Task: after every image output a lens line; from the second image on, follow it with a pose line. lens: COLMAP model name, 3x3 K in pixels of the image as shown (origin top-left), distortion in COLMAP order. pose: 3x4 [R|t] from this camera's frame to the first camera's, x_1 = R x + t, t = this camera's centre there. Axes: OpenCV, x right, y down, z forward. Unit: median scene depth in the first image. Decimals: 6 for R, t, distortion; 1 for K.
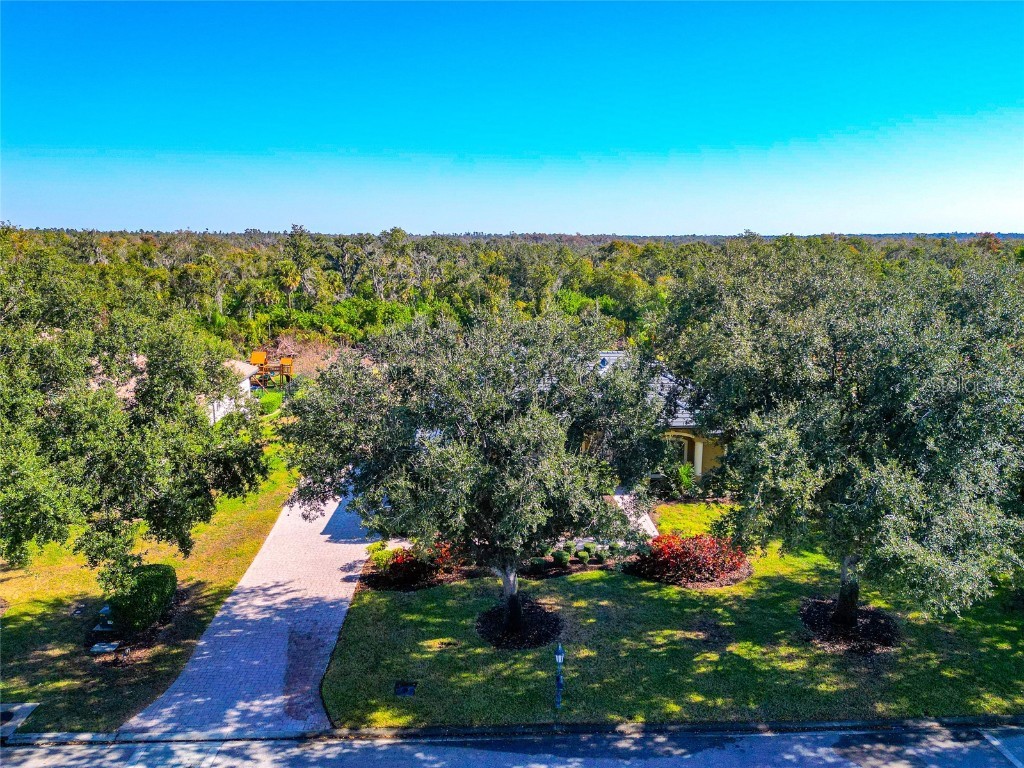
lens RADIAL K [[720.5, 0, 503.6], [0, 720.5, 367.8], [0, 0, 1]] dist [0.032164, -0.008026]
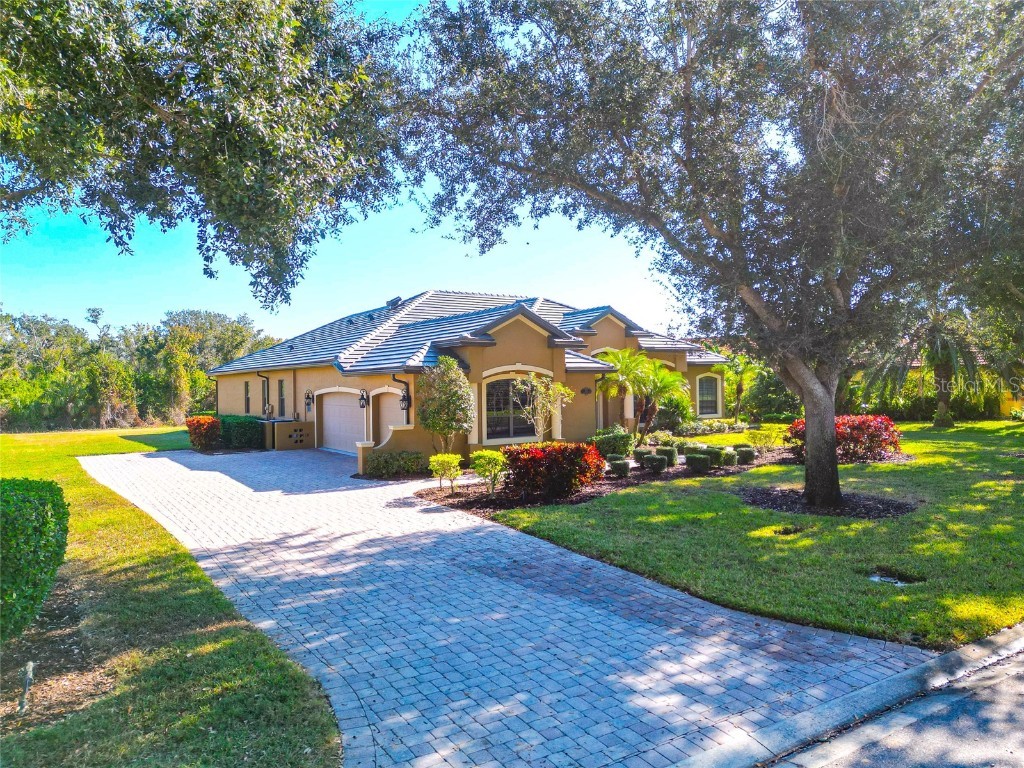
lens RADIAL K [[720.5, 0, 503.6], [0, 720.5, 367.8], [0, 0, 1]] dist [0.032164, -0.008026]
pose [[0.842368, 0.013463, 0.538735, -0.513788], [0.102118, 0.977588, -0.184103, 0.349301], [-0.529140, 0.210097, 0.822113, 0.686894]]
